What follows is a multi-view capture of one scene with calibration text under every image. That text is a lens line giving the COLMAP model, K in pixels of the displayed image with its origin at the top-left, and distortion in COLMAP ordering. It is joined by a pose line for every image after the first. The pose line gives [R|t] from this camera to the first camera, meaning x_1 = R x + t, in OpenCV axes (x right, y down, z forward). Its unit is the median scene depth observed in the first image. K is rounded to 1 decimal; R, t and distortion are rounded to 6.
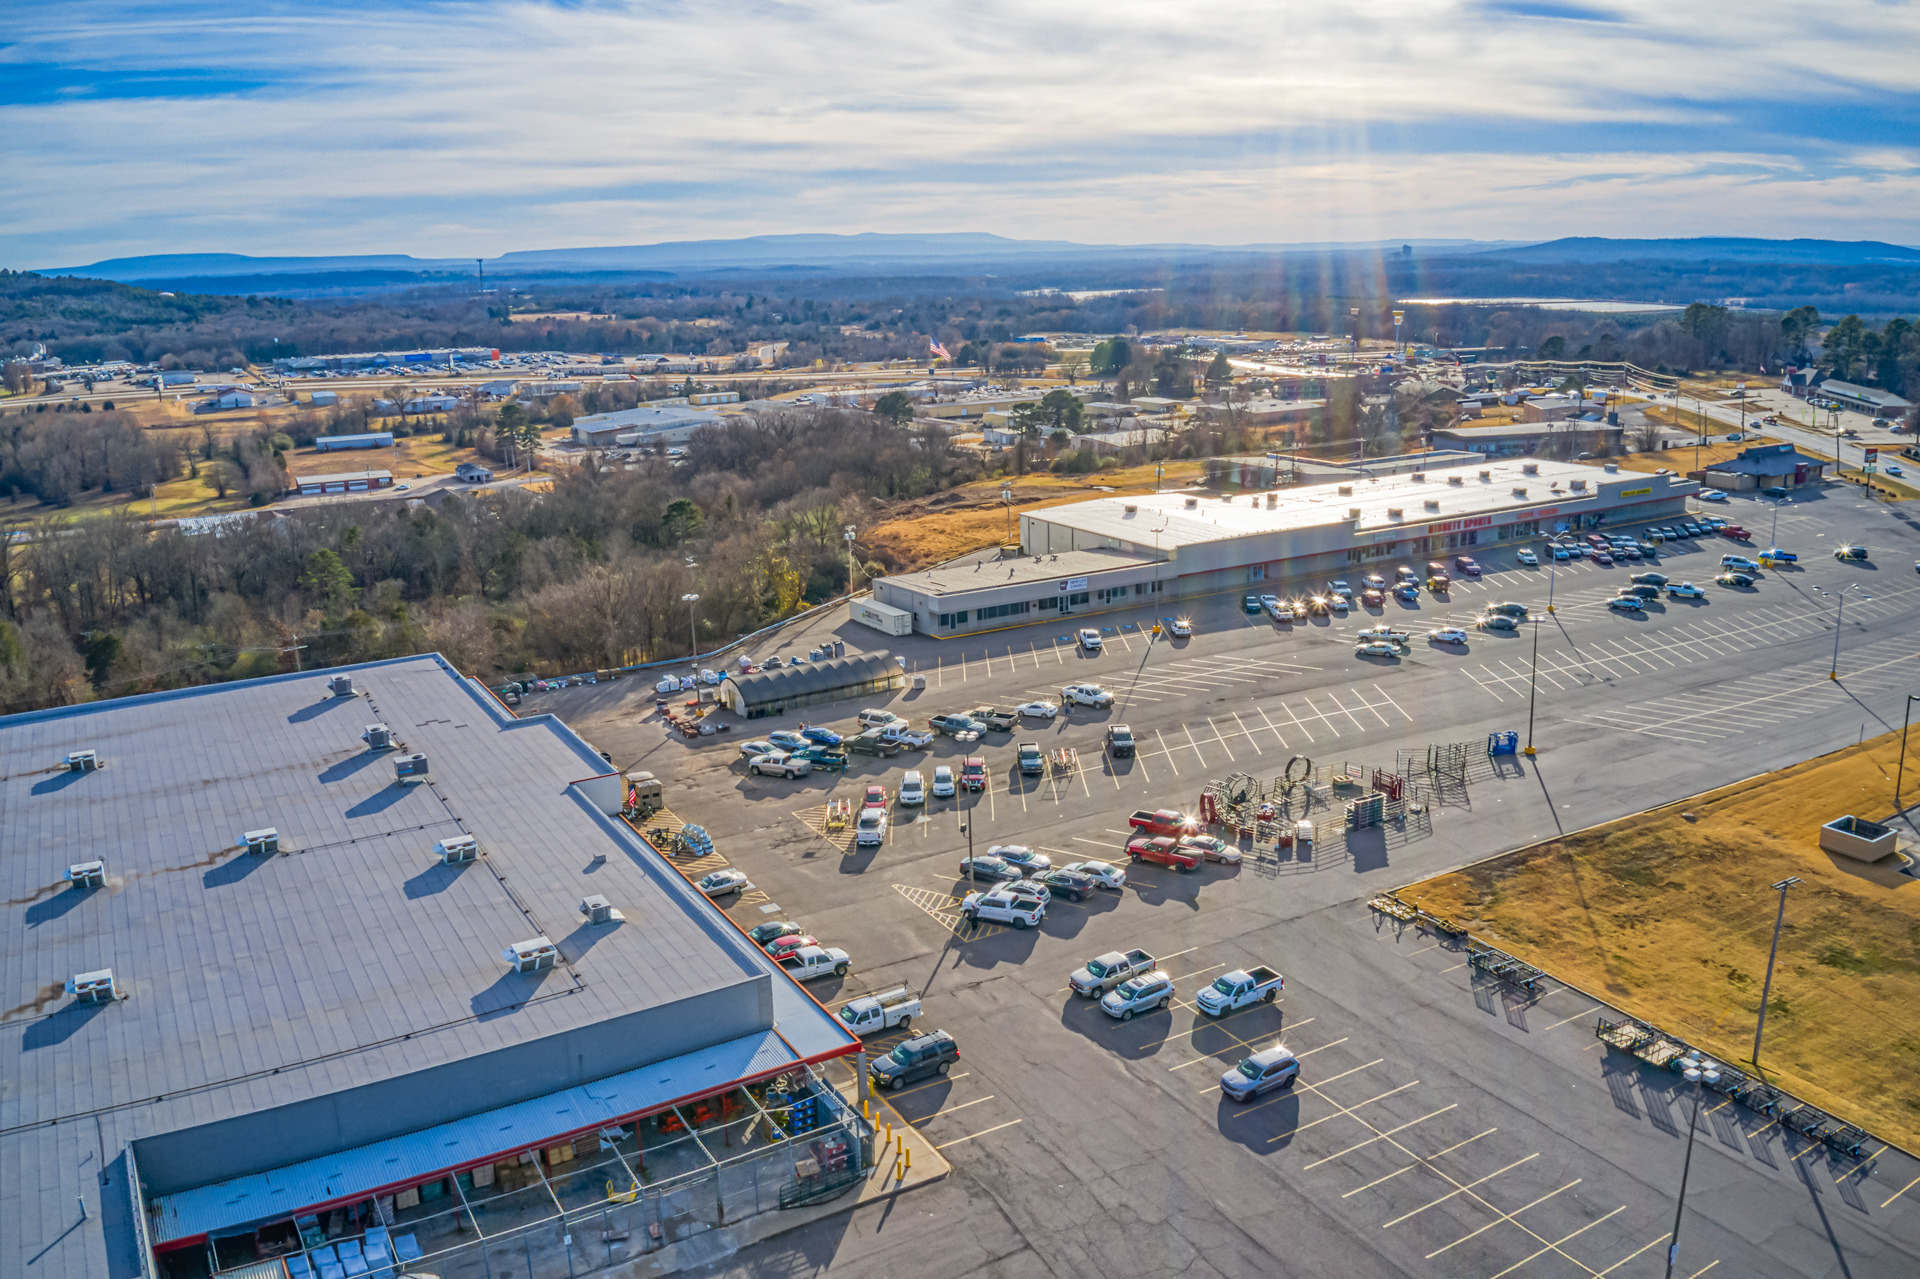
lens RADIAL K [[1544.7, 0, 961.8], [0, 1544.7, 647.6], [0, 0, 1]] dist [0.096294, -0.374944]
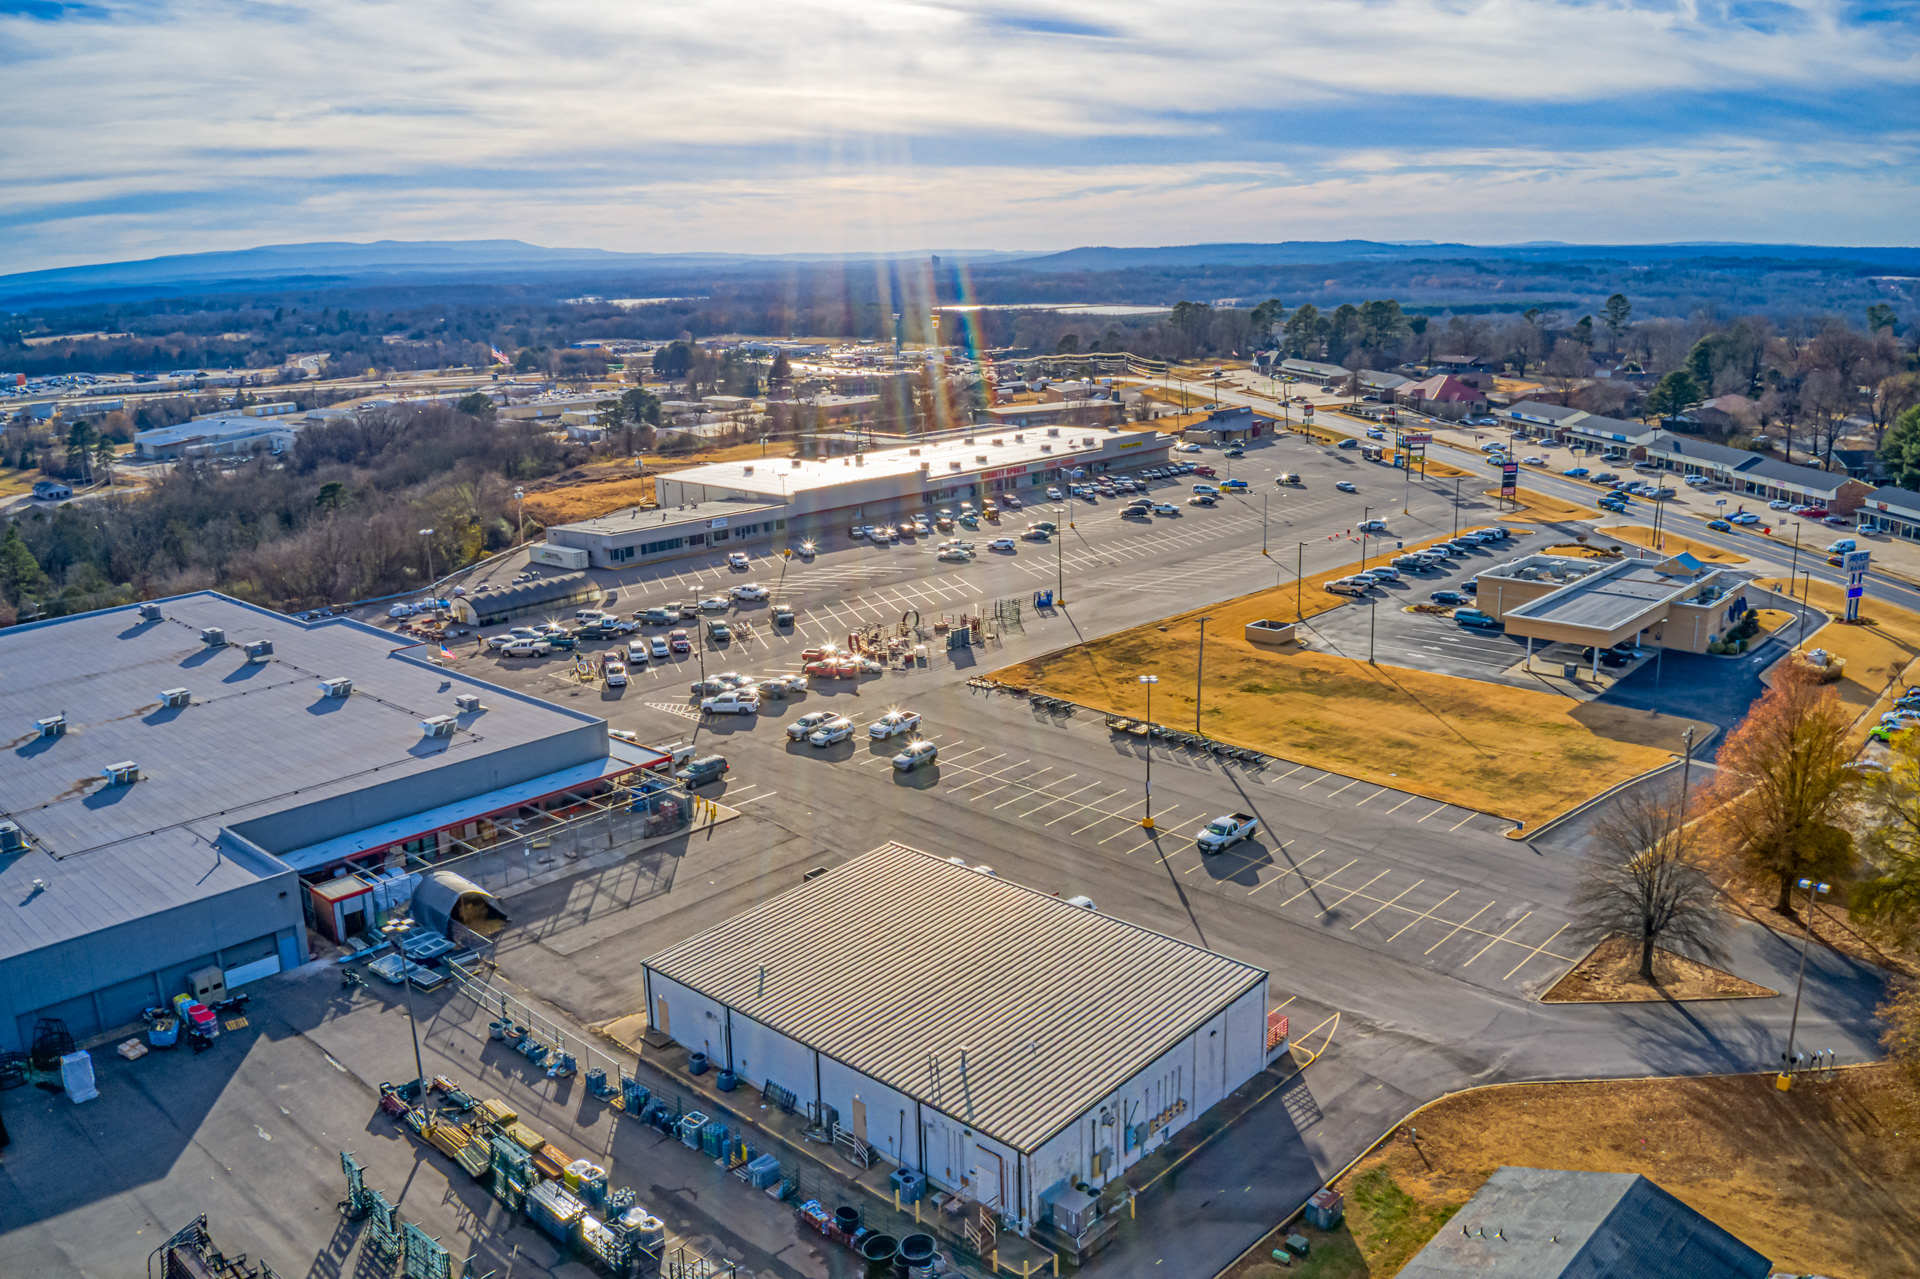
lens RADIAL K [[1544.7, 0, 961.8], [0, 1544.7, 647.6], [0, 0, 1]] dist [0.096294, -0.374944]
pose [[0.958784, -0.067616, 0.275974, -0.067450], [0.069120, 0.997599, 0.004284, 0.050710], [-0.275601, 0.014968, 0.961156, -0.194898]]
